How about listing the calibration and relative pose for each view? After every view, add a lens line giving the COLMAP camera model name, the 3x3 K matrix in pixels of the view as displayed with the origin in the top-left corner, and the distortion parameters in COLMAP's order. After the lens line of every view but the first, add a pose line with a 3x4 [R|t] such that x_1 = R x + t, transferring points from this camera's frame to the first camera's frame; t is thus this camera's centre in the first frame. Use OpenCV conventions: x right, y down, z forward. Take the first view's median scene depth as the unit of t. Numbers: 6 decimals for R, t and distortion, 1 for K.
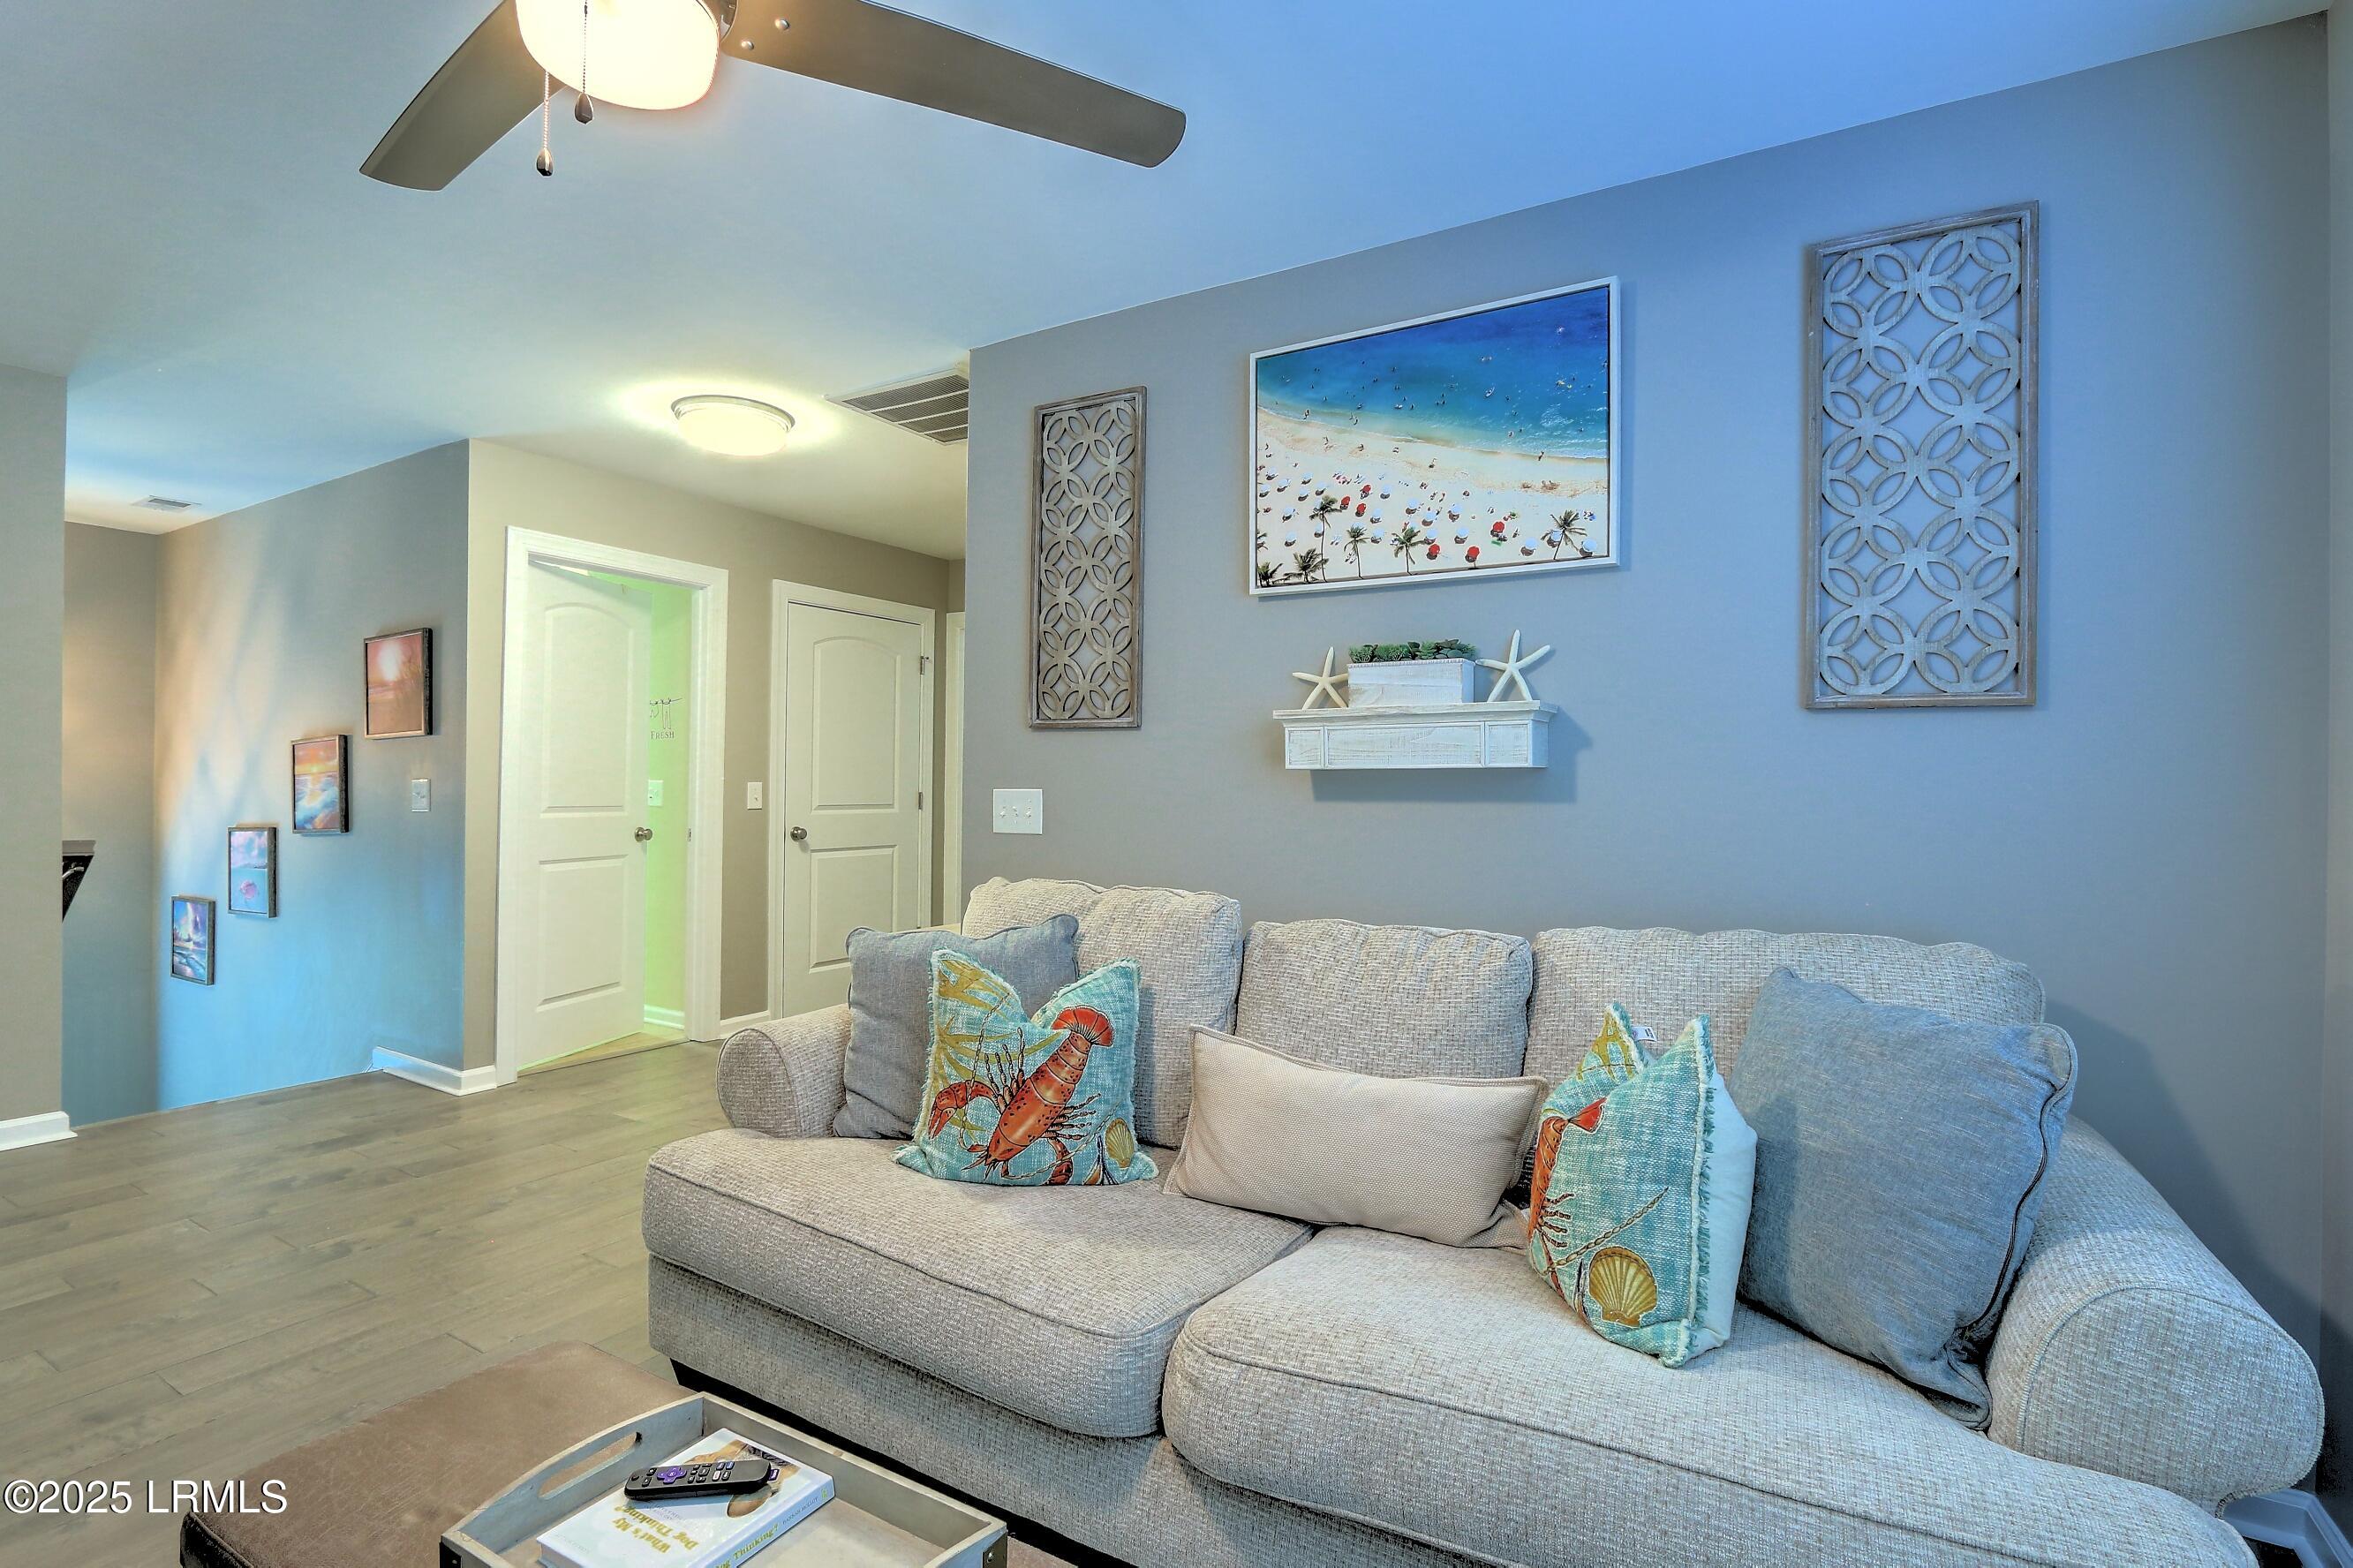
lens RADIAL K [[1111.6, 0, 1164.7], [0, 1111.6, 782.9], [0, 0, 1]] dist [-0.023354, 0.005129]
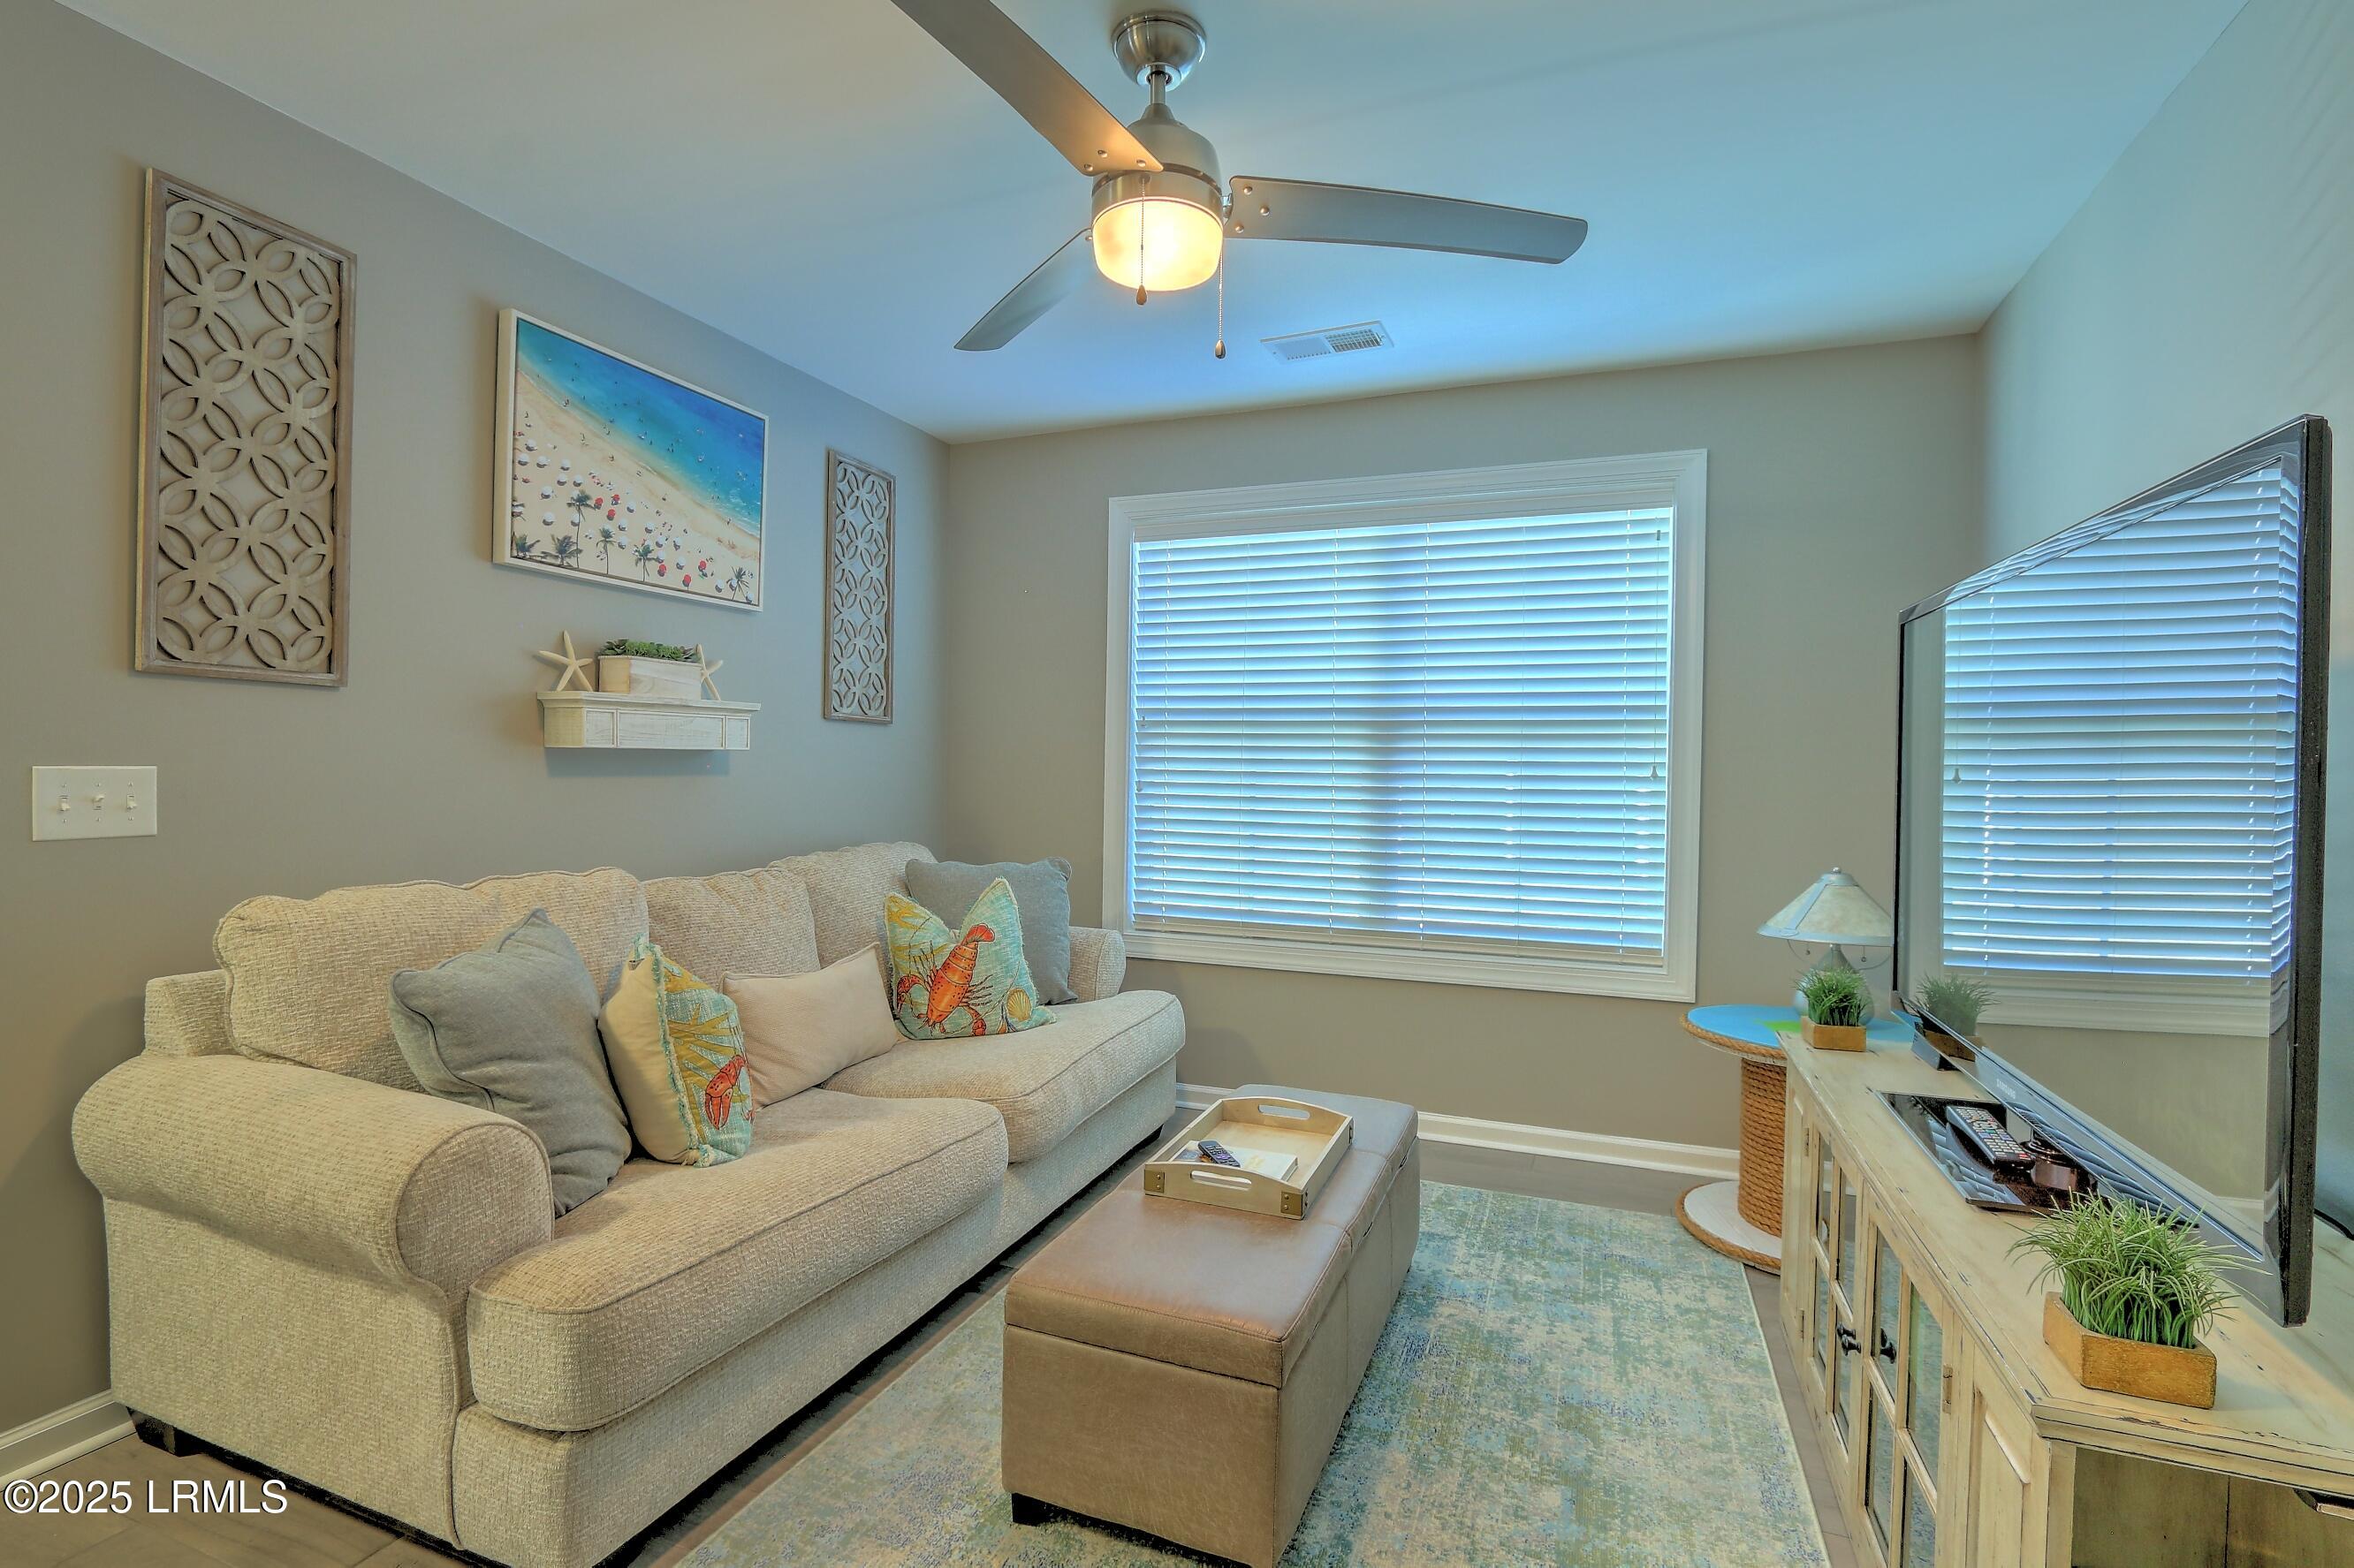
lens RADIAL K [[1112.0, 0, 1165.2], [0, 1112.0, 782.9], [0, 0, 1]] dist [-0.023354, 0.005129]
pose [[-0.156151, -0.021145, 0.987507, -1.007064], [-0.014479, 0.999712, 0.019117, -0.007368], [-0.987627, -0.011313, -0.156412, 0.624362]]
